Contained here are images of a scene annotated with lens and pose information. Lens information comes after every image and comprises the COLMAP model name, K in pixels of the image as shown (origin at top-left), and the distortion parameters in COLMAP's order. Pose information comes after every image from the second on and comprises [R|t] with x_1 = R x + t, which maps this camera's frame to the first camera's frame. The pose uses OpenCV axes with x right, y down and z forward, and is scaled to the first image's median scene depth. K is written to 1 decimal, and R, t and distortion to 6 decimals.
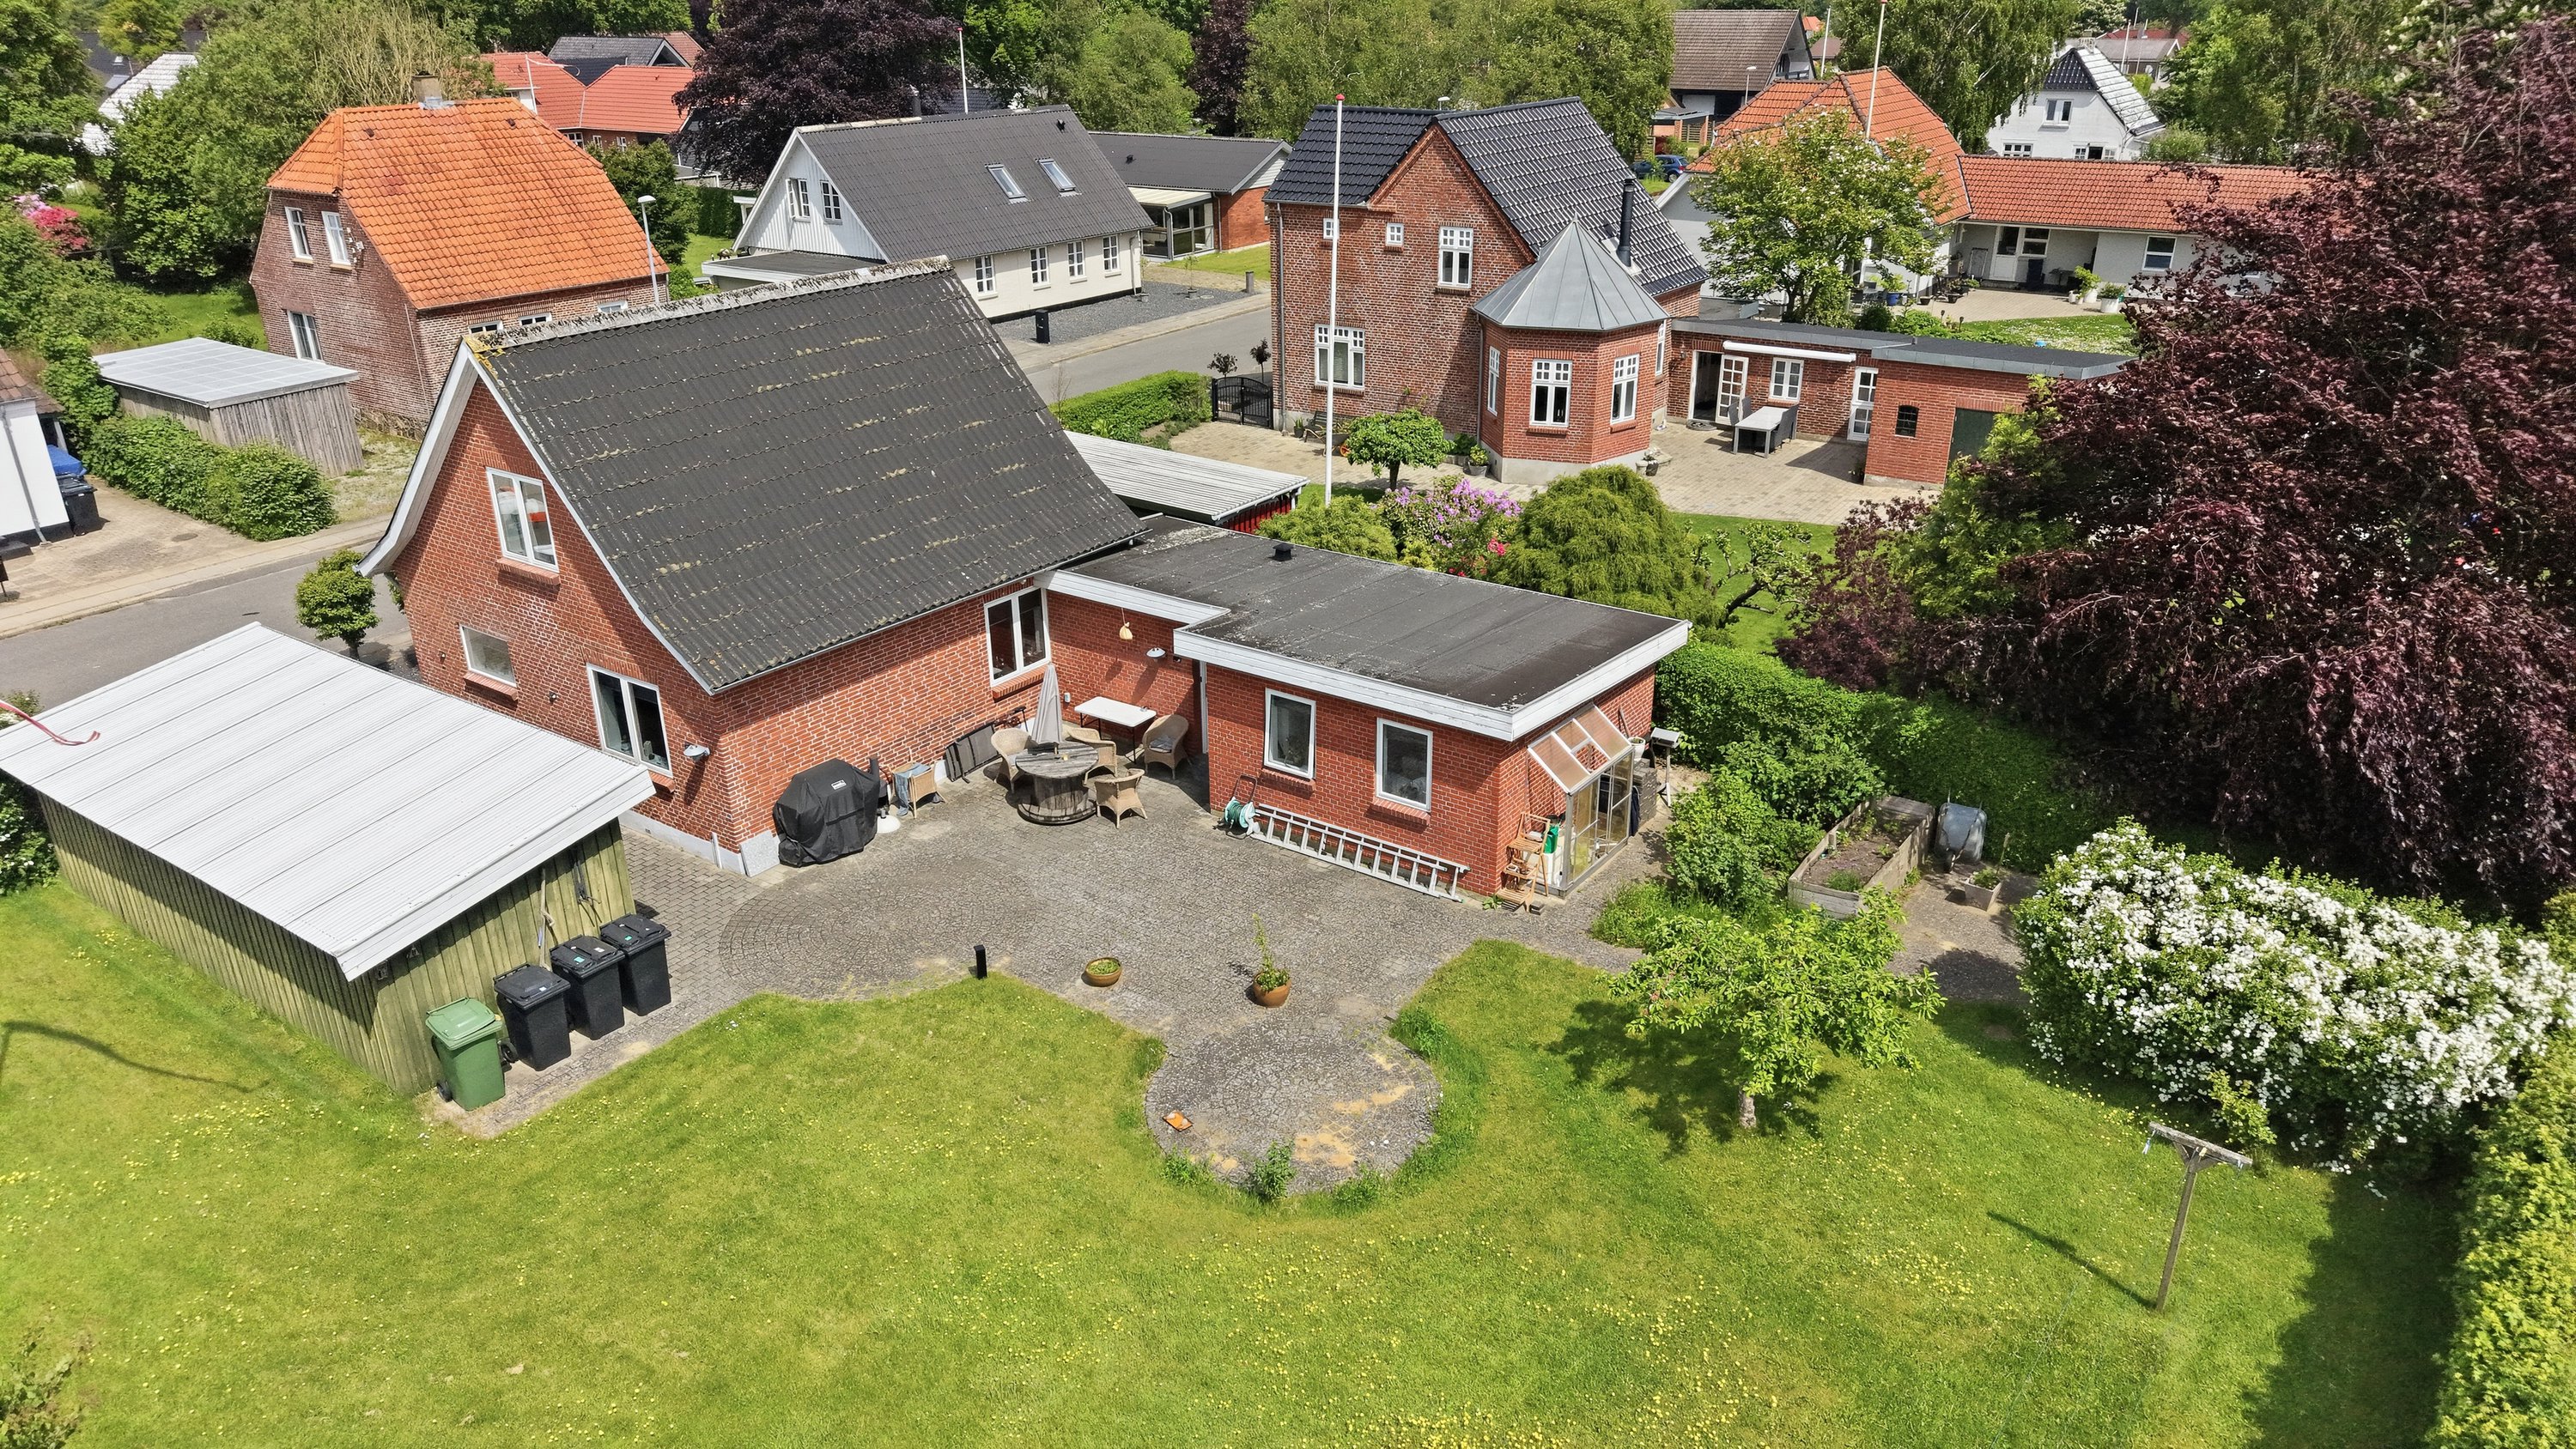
lens RADIAL K [[1768.7, 0, 1287.8], [0, 1768.7, 713.0], [0, 0, 1]] dist [0.124335, -0.166747]
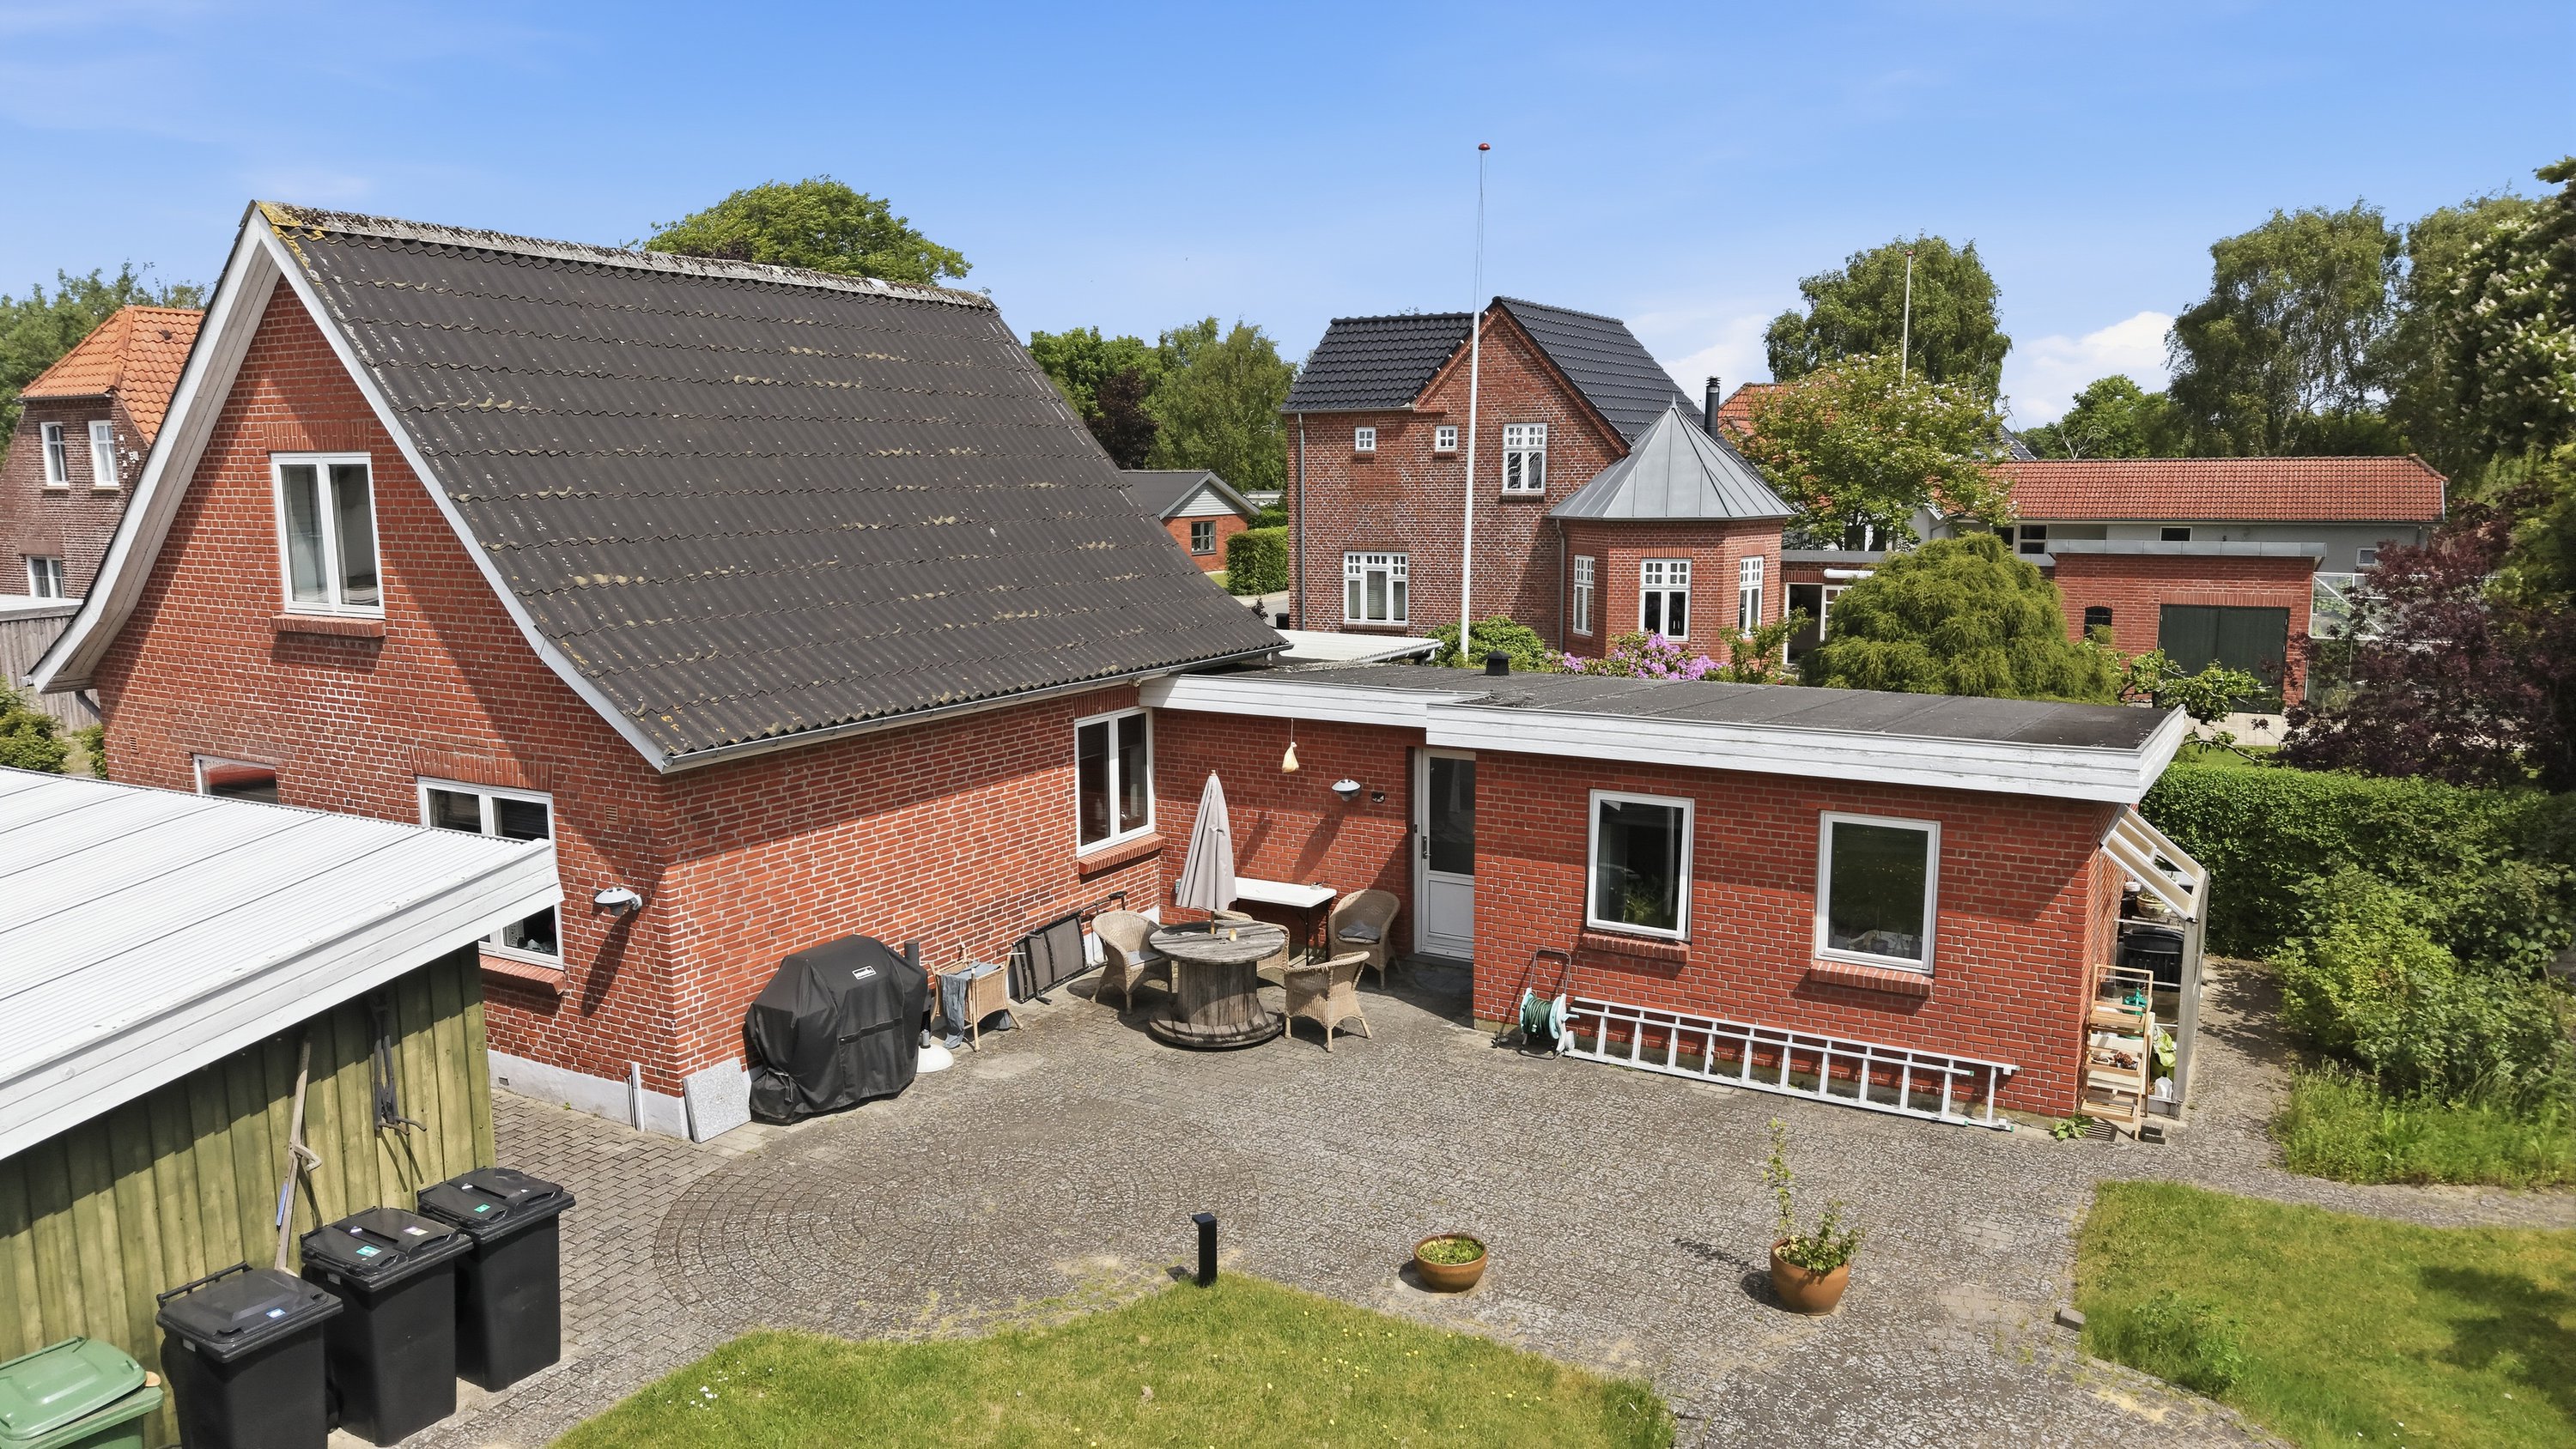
lens RADIAL K [[1728.4, 0, 1288.0], [0, 1728.4, 724.5], [0, 0, 1]] dist [0.066687, -0.052503]
pose [[0.994282, -0.008384, 0.106460, -0.172752], [0.034428, 0.968851, -0.245240, 0.101894], [-0.101088, 0.247503, 0.963599, 0.425969]]
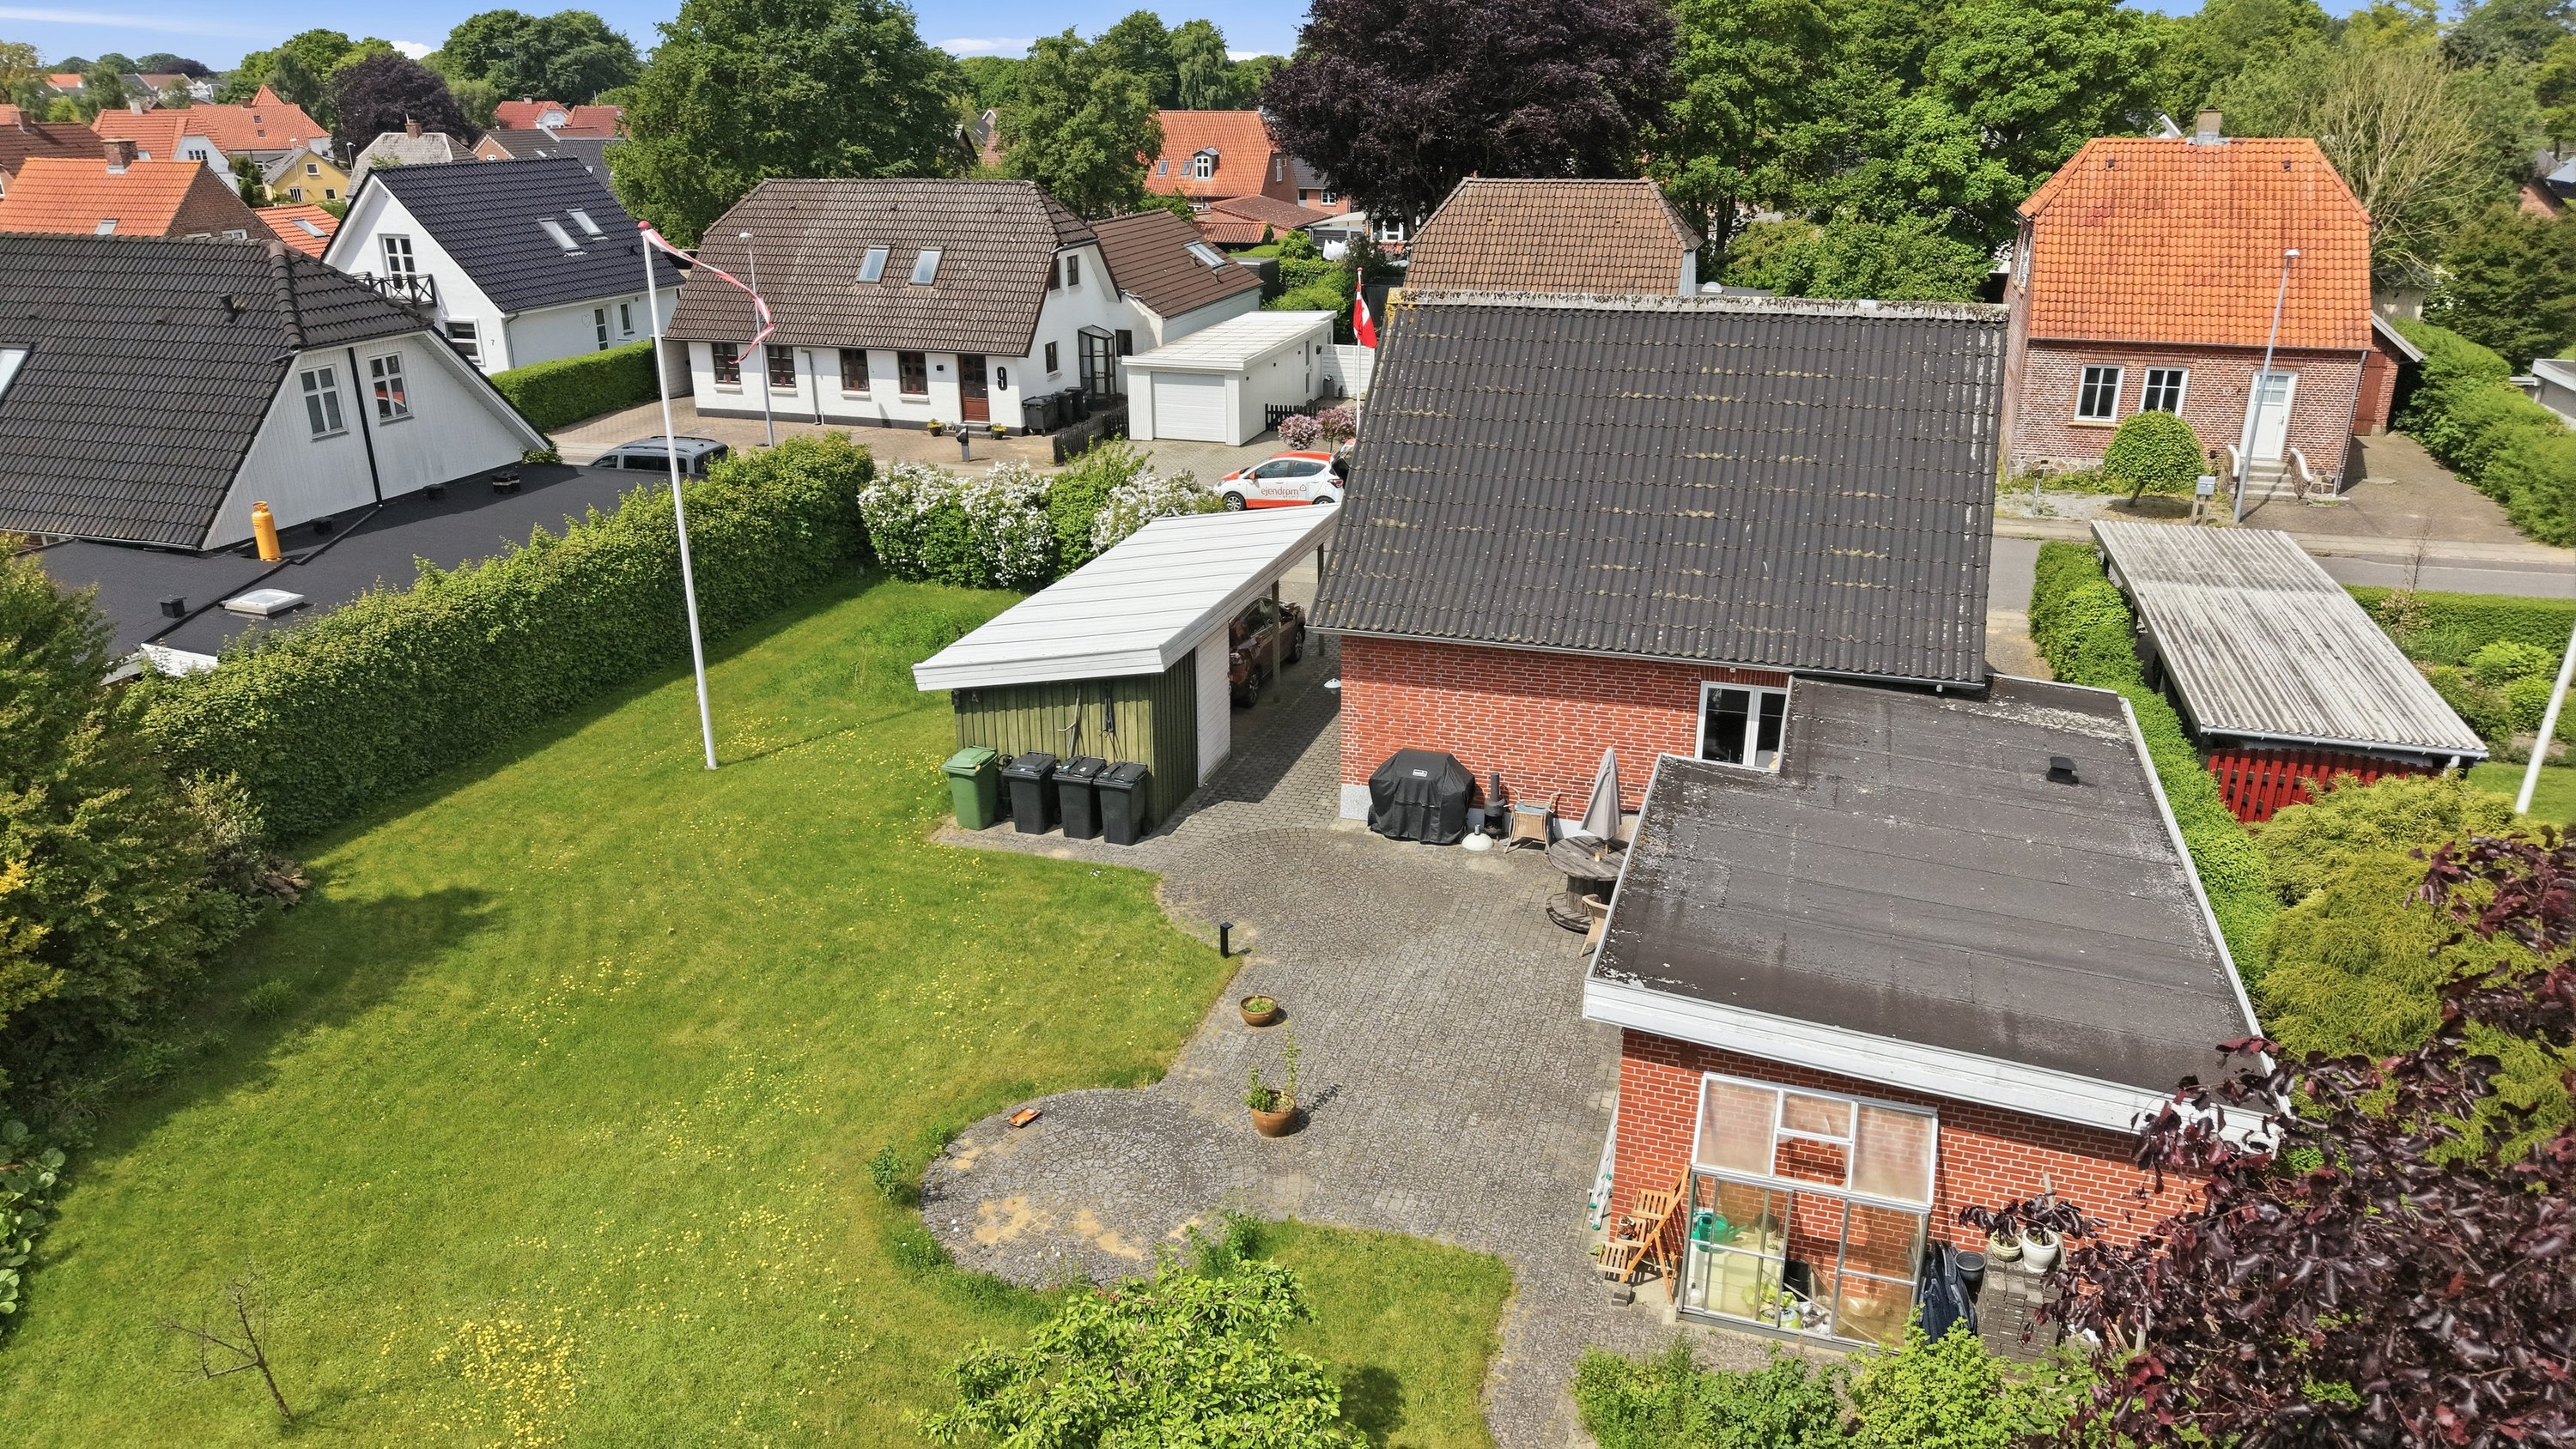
lens RADIAL K [[1728.4, 0, 1288.0], [0, 1728.4, 724.5], [0, 0, 1]] dist [0.066687, -0.052503]
pose [[0.301983, 0.339055, -0.890982, 0.557934], [-0.367161, 0.903882, 0.219522, -0.163345], [0.879772, 0.260842, 0.397445, 0.535063]]
